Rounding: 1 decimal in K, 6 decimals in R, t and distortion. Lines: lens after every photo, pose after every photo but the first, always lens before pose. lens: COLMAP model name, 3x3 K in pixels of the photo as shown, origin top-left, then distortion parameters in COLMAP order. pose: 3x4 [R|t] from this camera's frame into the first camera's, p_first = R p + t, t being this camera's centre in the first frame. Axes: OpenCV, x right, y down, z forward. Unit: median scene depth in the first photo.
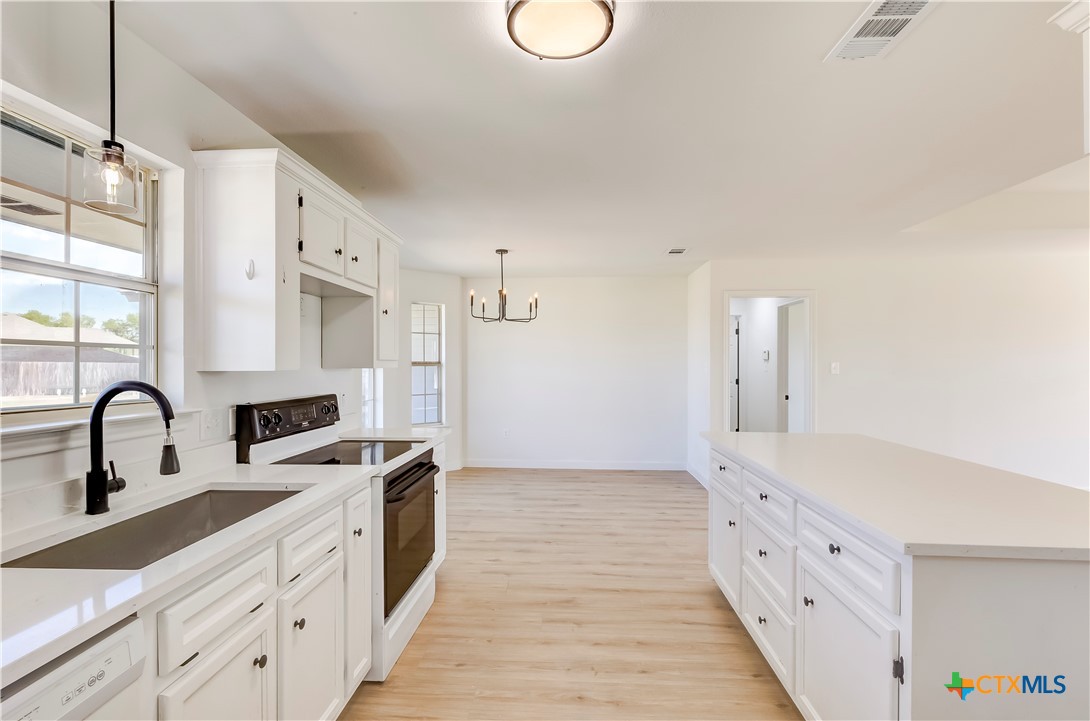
lens RADIAL K [[499.3, 0, 539.6], [0, 499.3, 361.4], [0, 0, 1]] dist [0.005446, -0.001429]
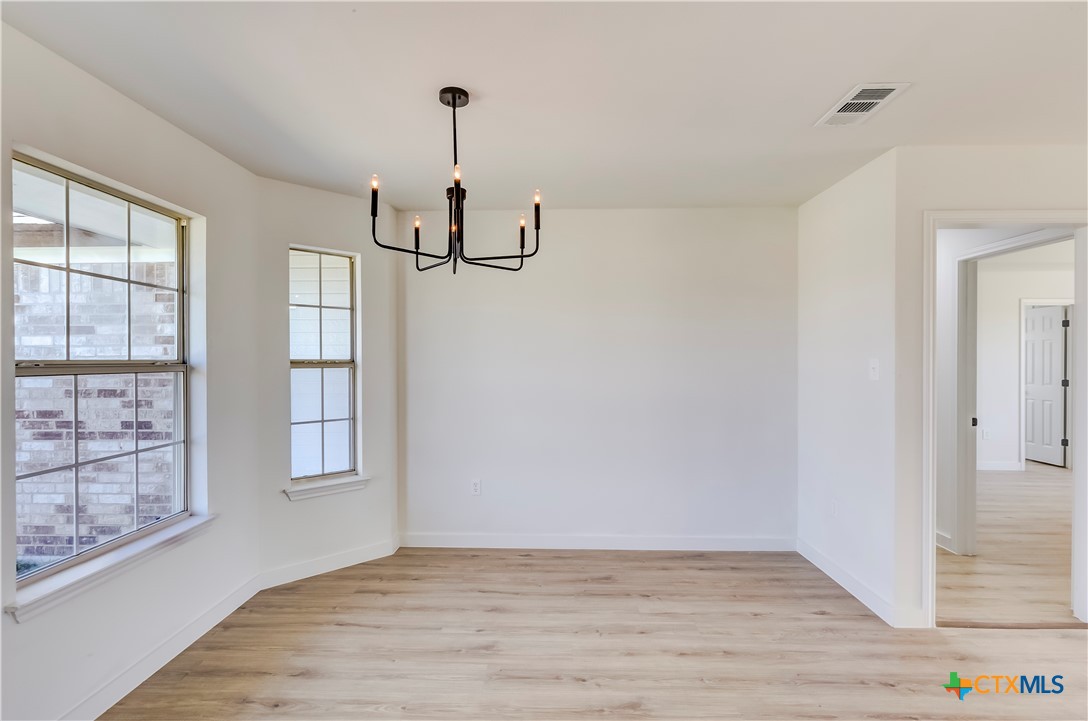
lens RADIAL K [[498.4, 0, 546.8], [0, 498.4, 360.2], [0, 0, 1]] dist [0.005446, -0.001429]
pose [[0.998858, -0.002189, 0.047724, -0.014694], [0.002130, 0.999997, 0.001290, 0.000995], [-0.047727, -0.001187, 0.998860, 0.458858]]
